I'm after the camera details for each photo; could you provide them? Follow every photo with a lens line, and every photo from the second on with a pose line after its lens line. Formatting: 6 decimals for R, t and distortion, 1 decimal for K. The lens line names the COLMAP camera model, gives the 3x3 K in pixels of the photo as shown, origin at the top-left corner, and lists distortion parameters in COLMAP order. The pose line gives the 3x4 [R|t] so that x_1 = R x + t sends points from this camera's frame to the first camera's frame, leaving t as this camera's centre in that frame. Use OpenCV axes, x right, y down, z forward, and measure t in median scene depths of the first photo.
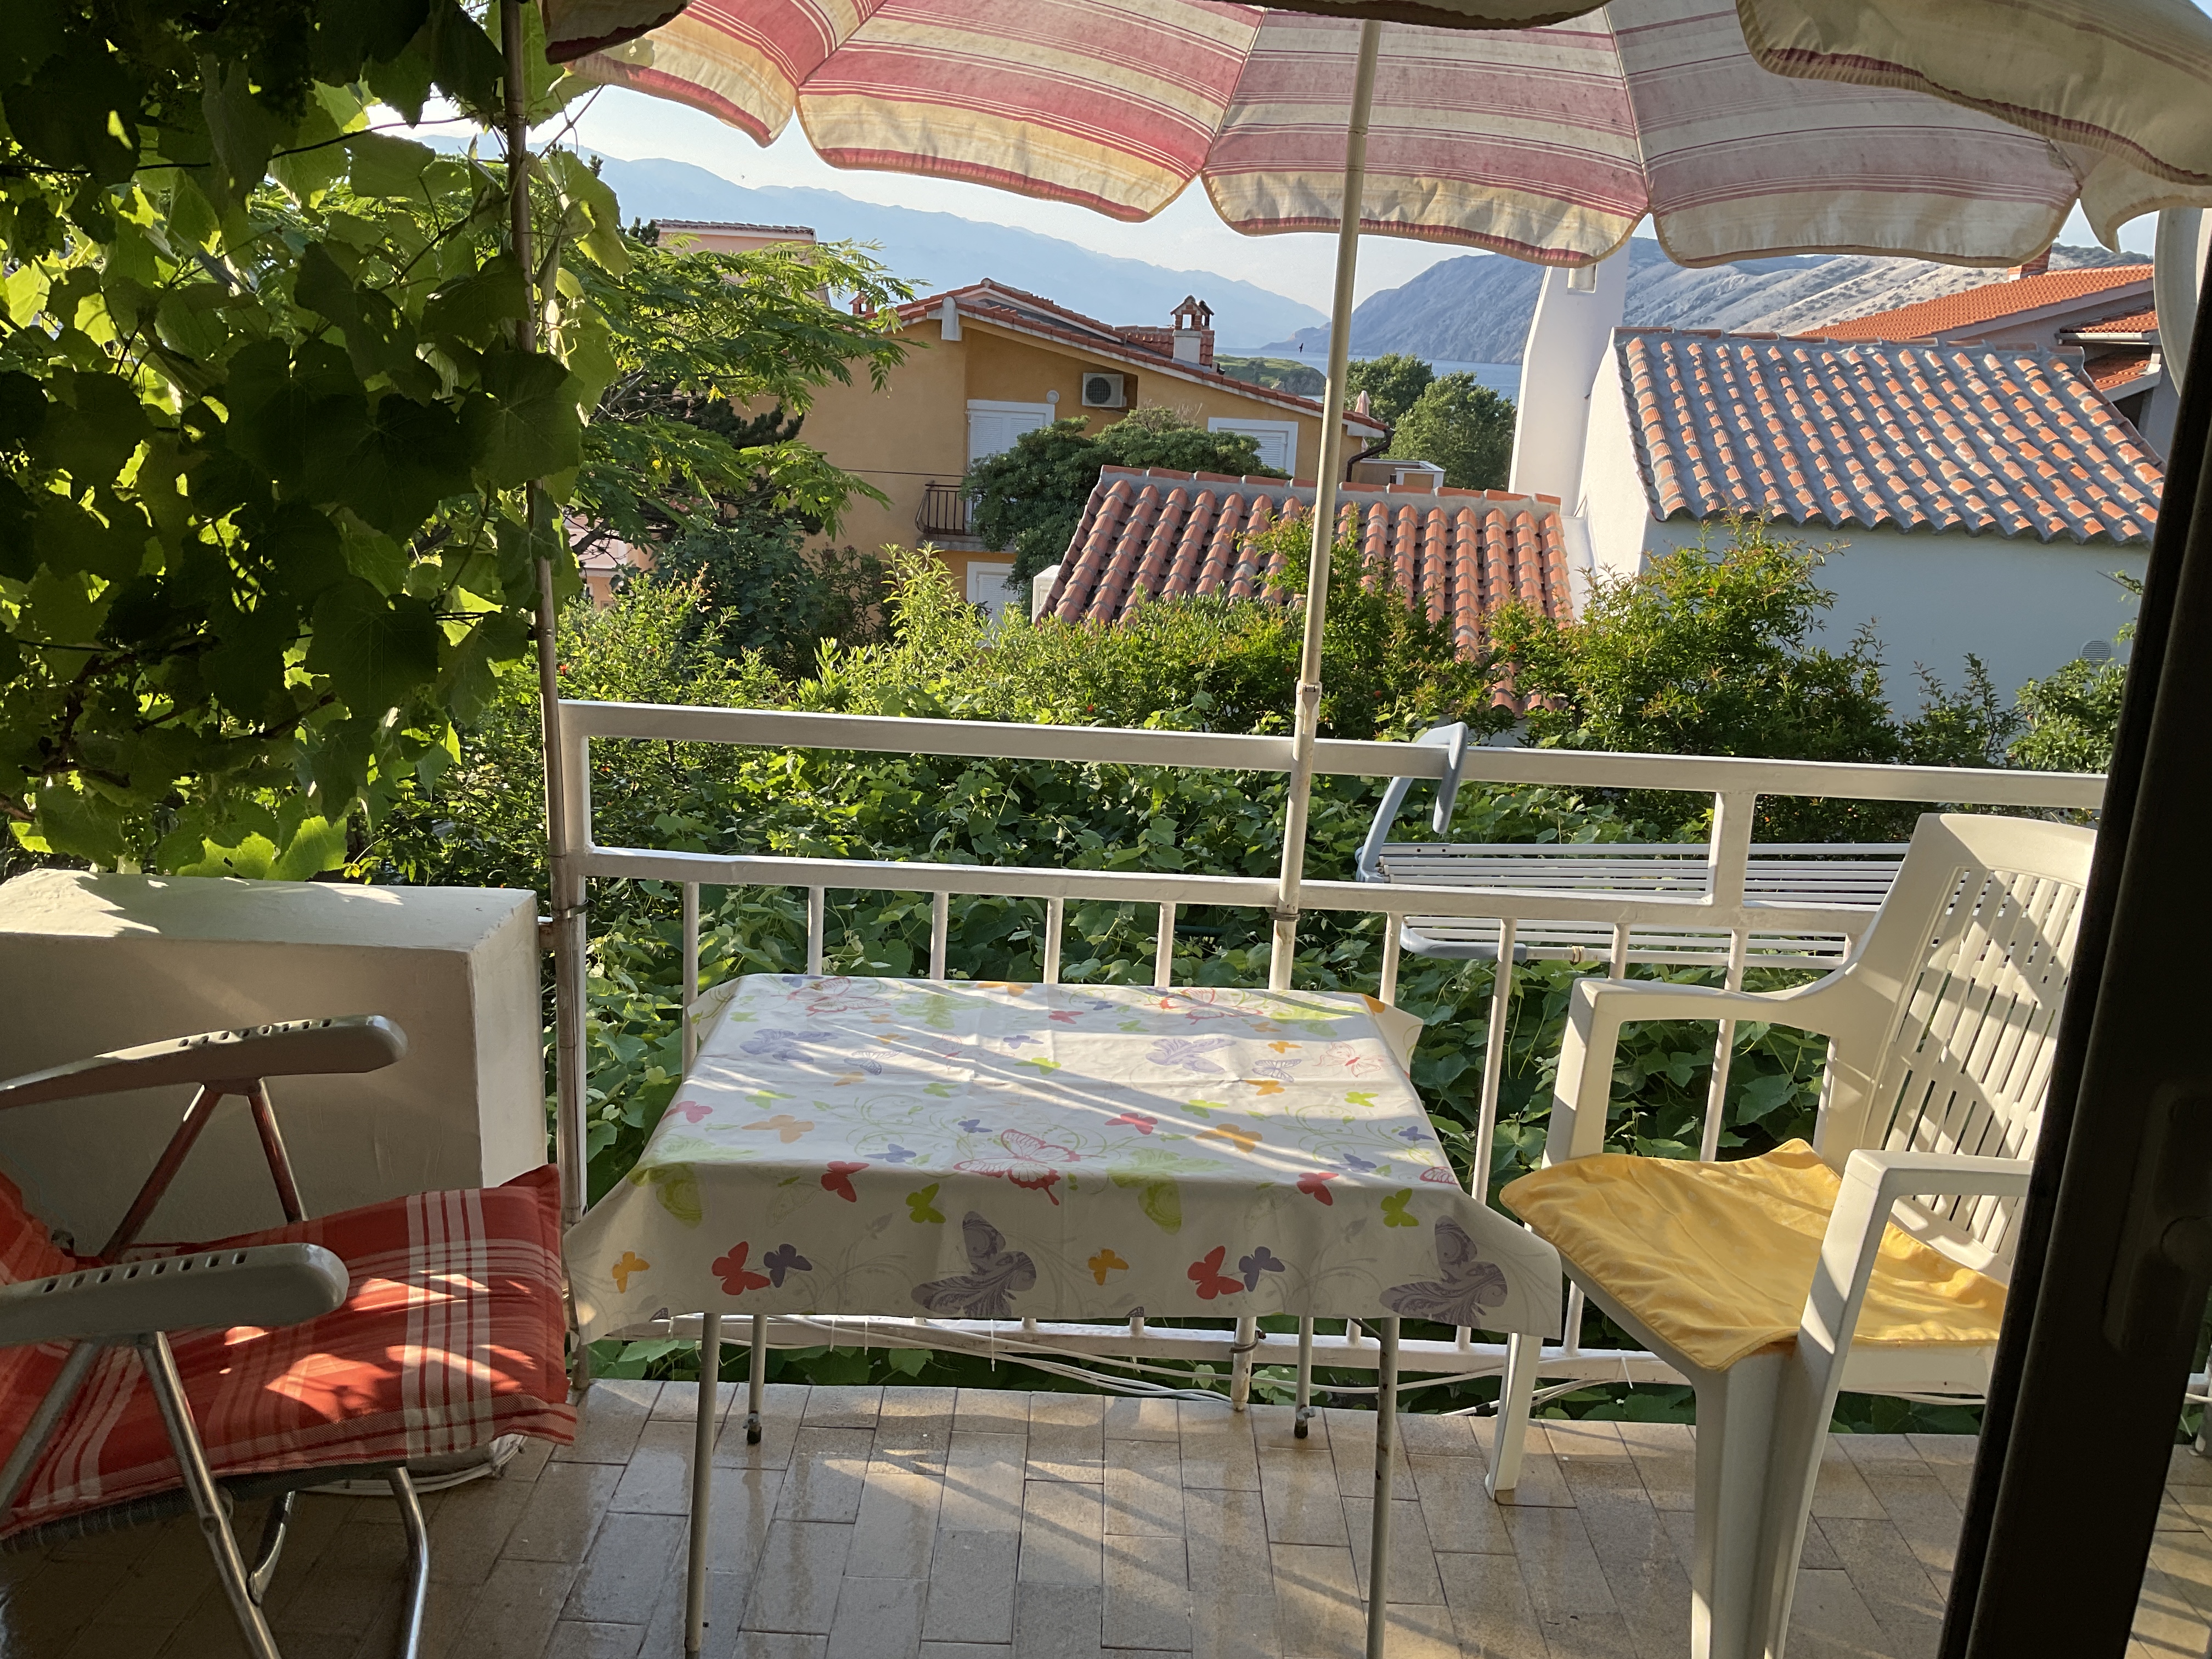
lens RADIAL K [[1829.1, 0, 1099.7], [0, 1829.1, 833.0], [0, 0, 1]] dist [0.114841, -0.228932]
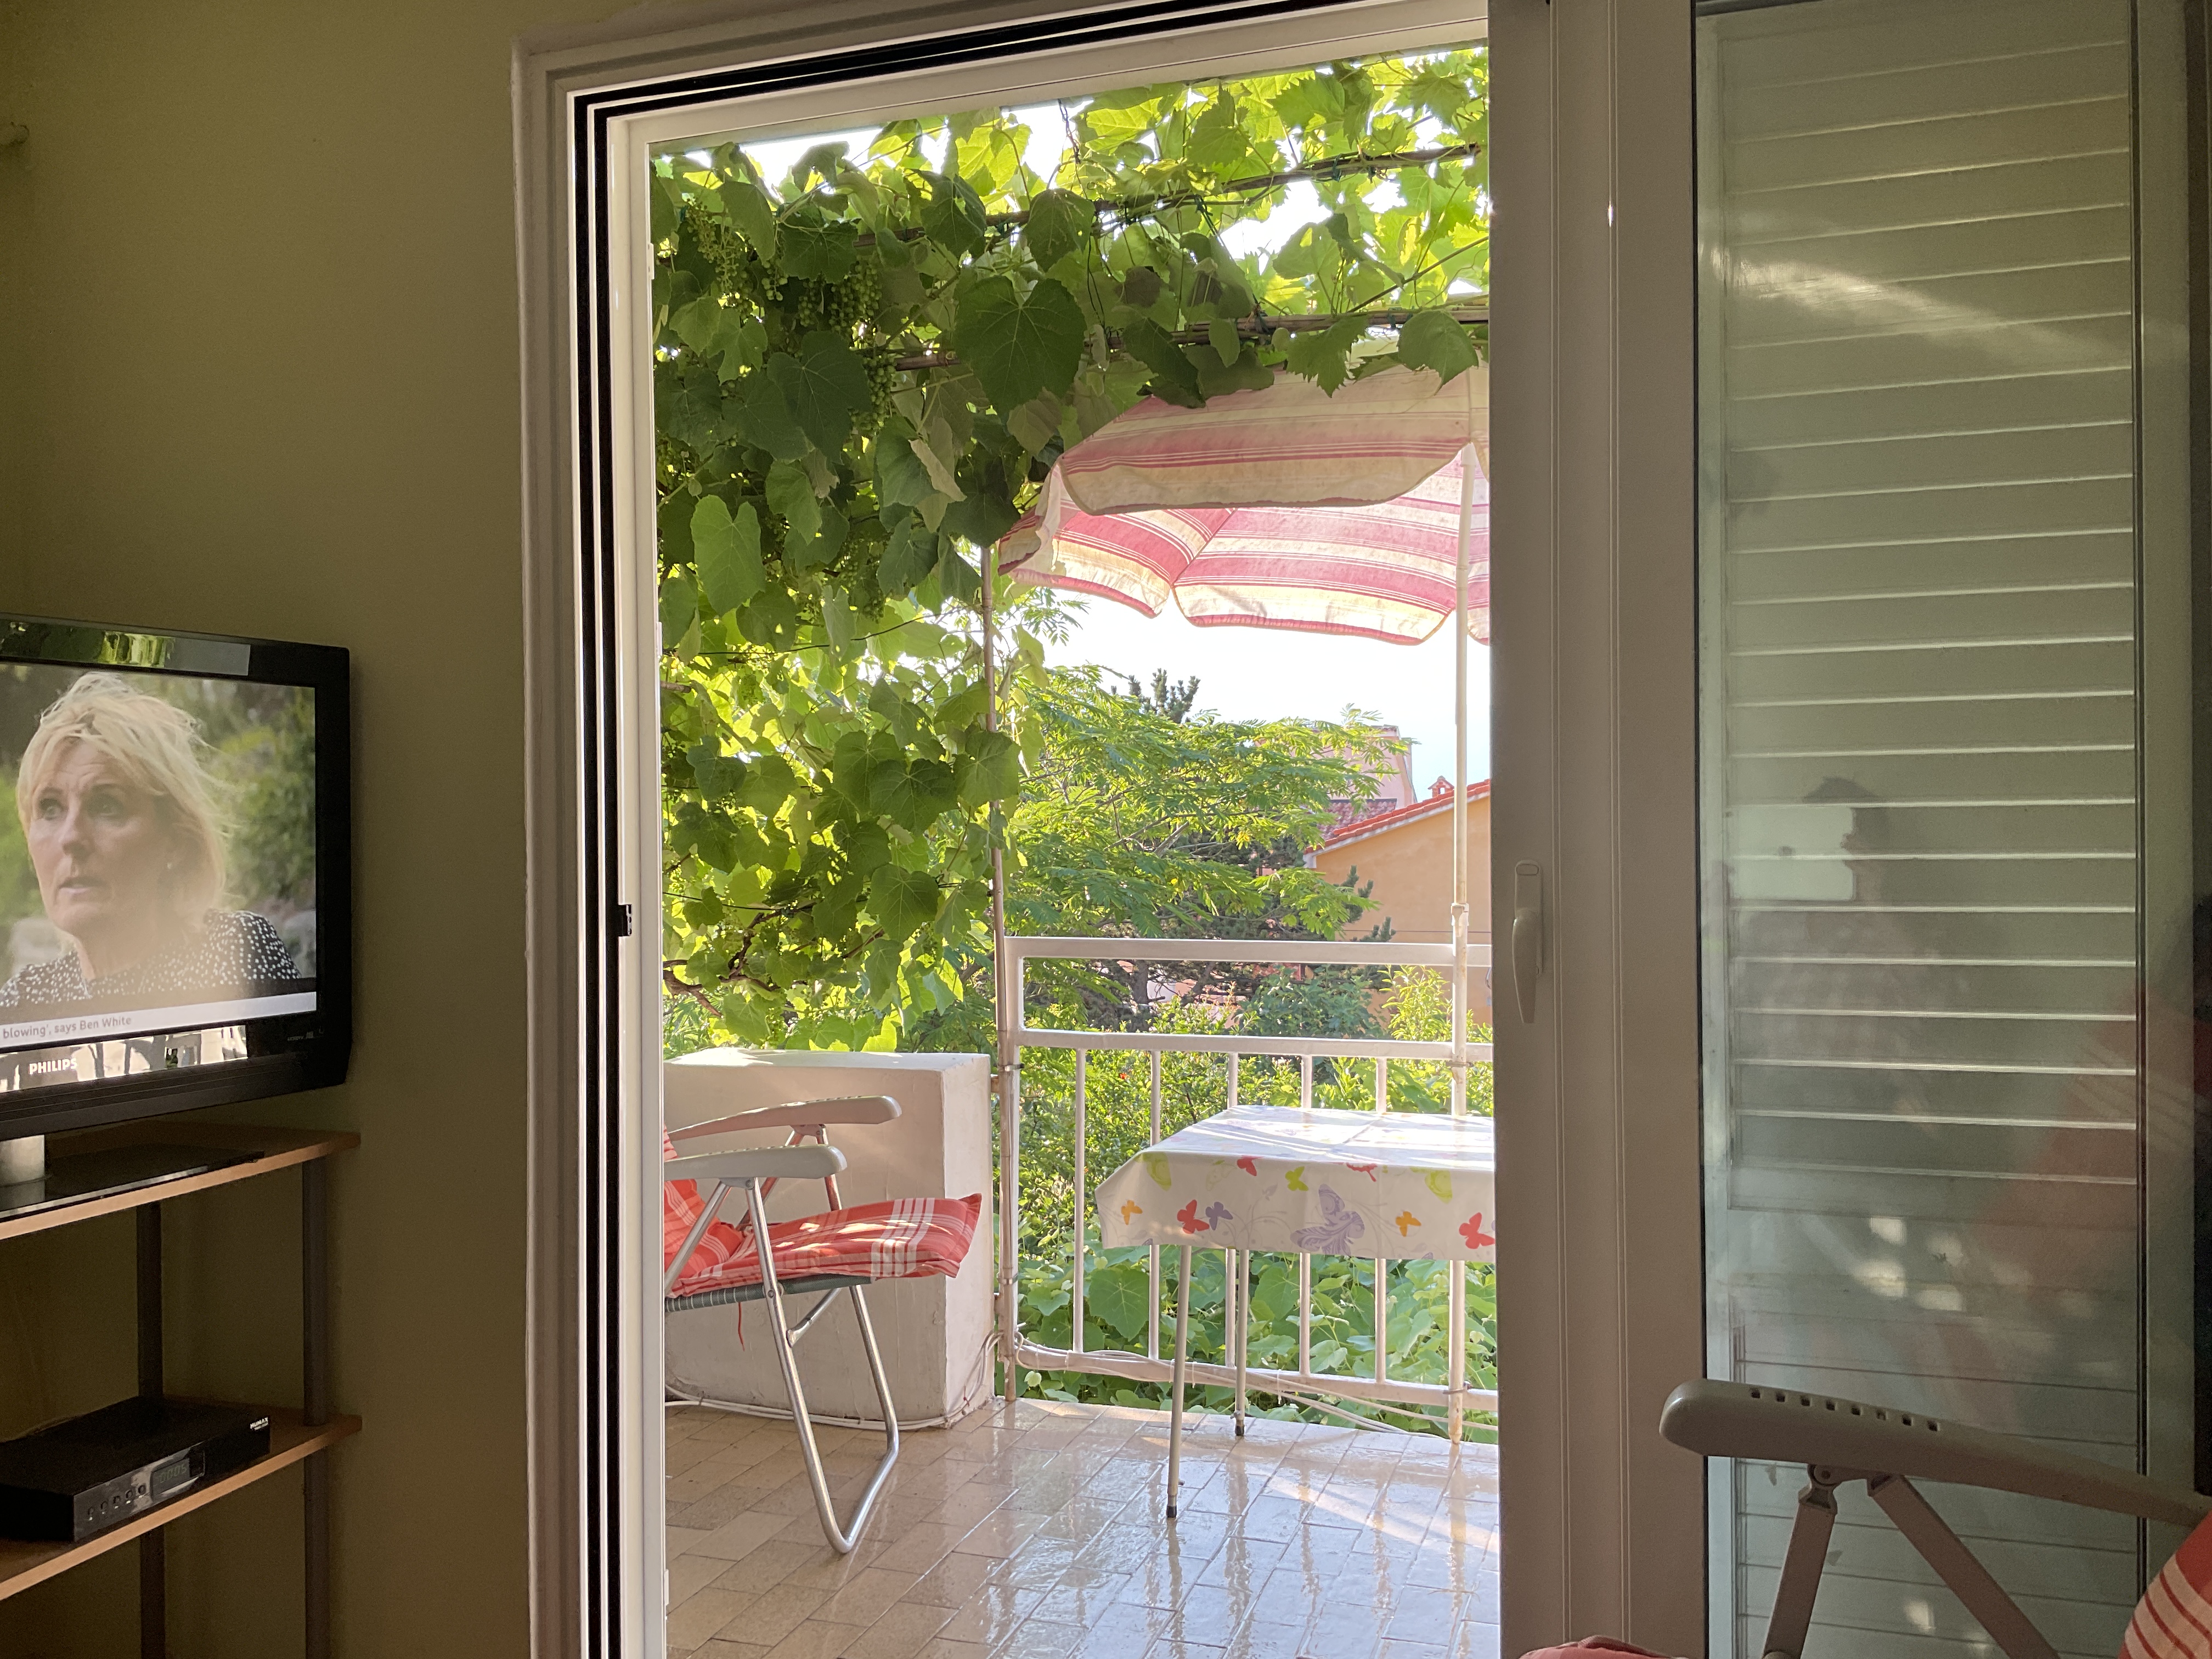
lens RADIAL K [[1829.1, 0, 1099.7], [0, 1829.1, 833.0], [0, 0, 1]] dist [0.114841, -0.228932]
pose [[0.948206, -0.050348, -0.313641, 0.318692], [-0.032293, 0.966965, -0.252856, 0.261016], [0.316010, 0.249888, 0.915256, -0.521527]]
